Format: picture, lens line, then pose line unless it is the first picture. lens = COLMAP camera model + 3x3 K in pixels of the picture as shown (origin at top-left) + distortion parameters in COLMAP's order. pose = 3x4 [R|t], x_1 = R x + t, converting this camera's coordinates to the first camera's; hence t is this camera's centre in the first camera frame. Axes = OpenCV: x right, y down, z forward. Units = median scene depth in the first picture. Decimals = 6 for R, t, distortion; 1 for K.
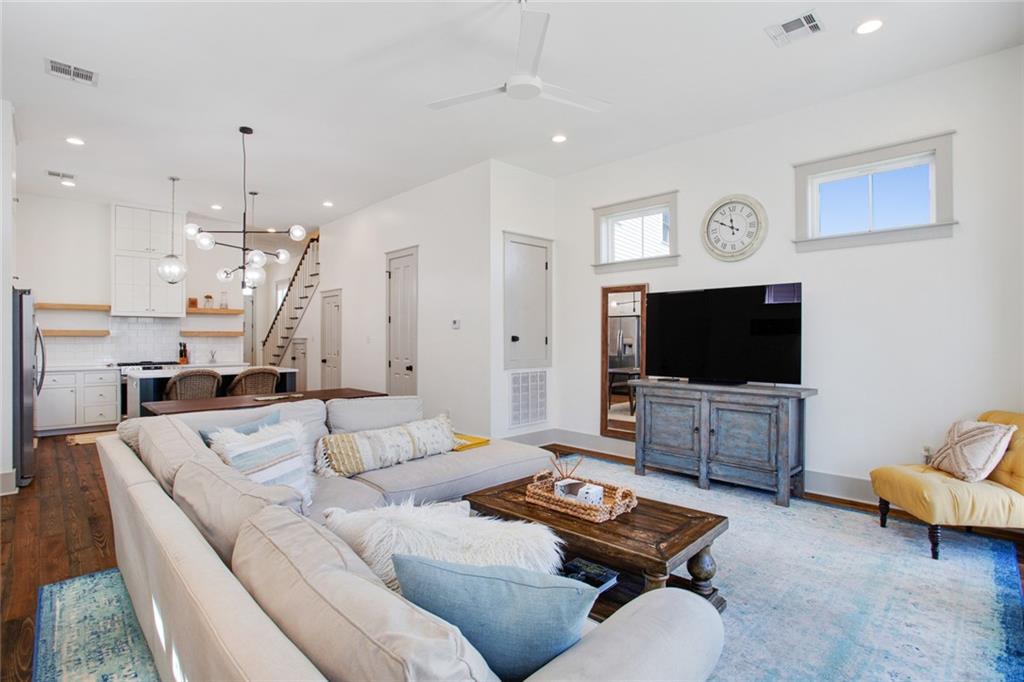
lens RADIAL K [[498.7, 0, 512.5], [0, 498.7, 333.7], [0, 0, 1]] dist [-0.045476, 0.000071]
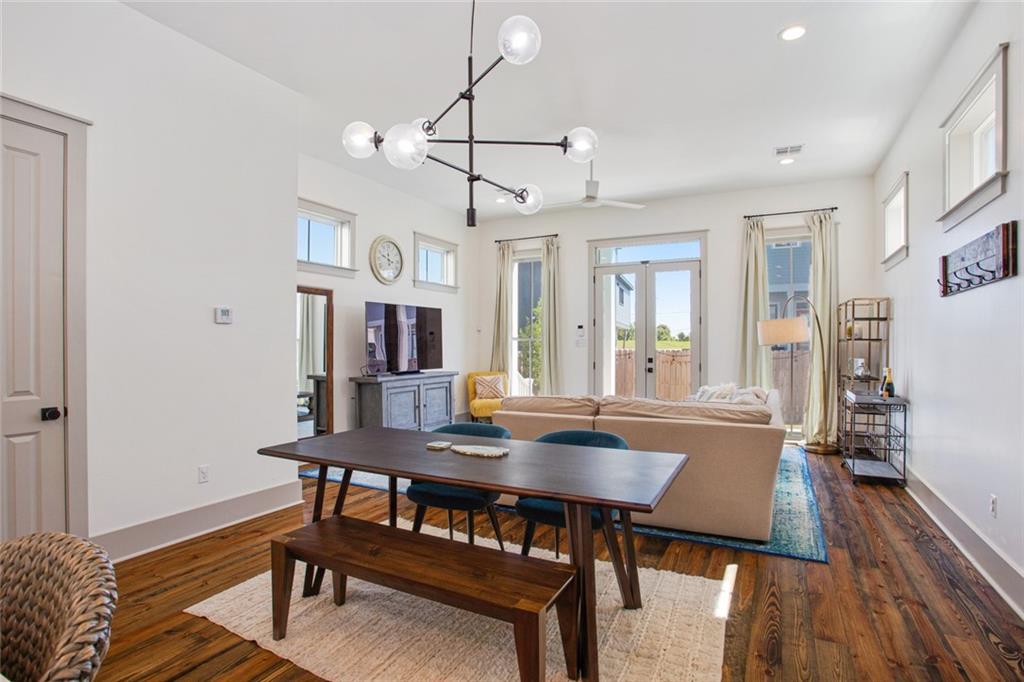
lens RADIAL K [[509.3, 0, 513.3], [0, 509.3, 347.8], [0, 0, 1]] dist [-0.037161, 0.000418]
pose [[-0.300893, -0.009036, 0.953615, -0.808020], [-0.006775, 0.999950, 0.007338, 0.012123], [-0.953634, -0.004252, -0.300939, 0.884917]]
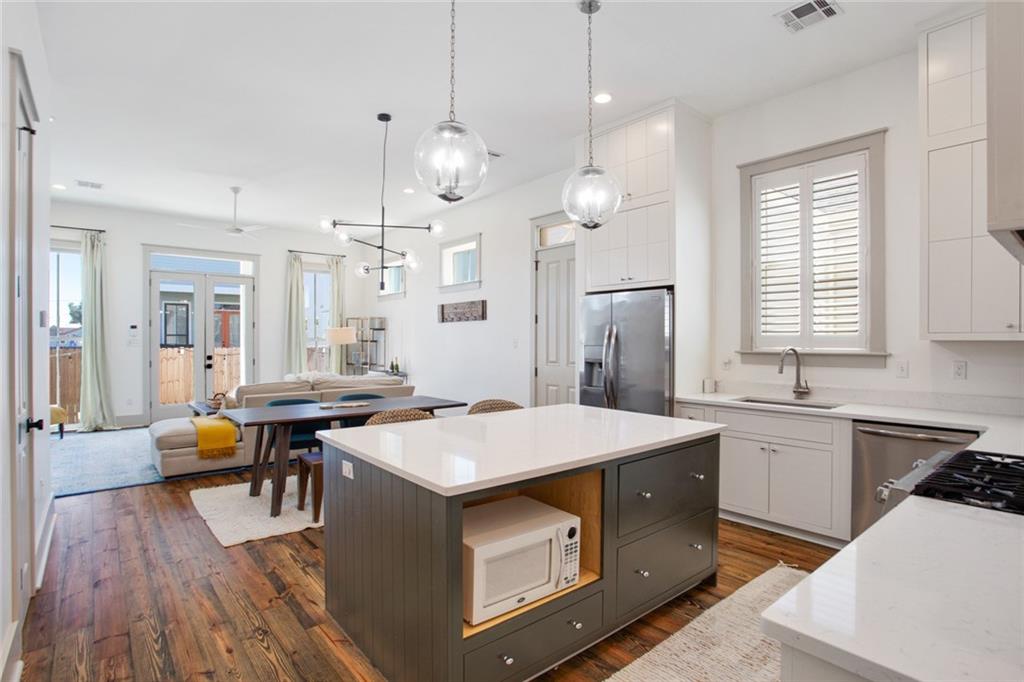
lens RADIAL K [[524.8, 0, 517.3], [0, 524.8, 341.7], [0, 0, 1]] dist [-0.029695, 0.000396]
pose [[-0.997316, -0.002297, 0.073181, -0.702851], [-0.002560, 0.999991, -0.003492, 0.006729], [-0.073172, -0.003670, -0.997313, 1.581779]]
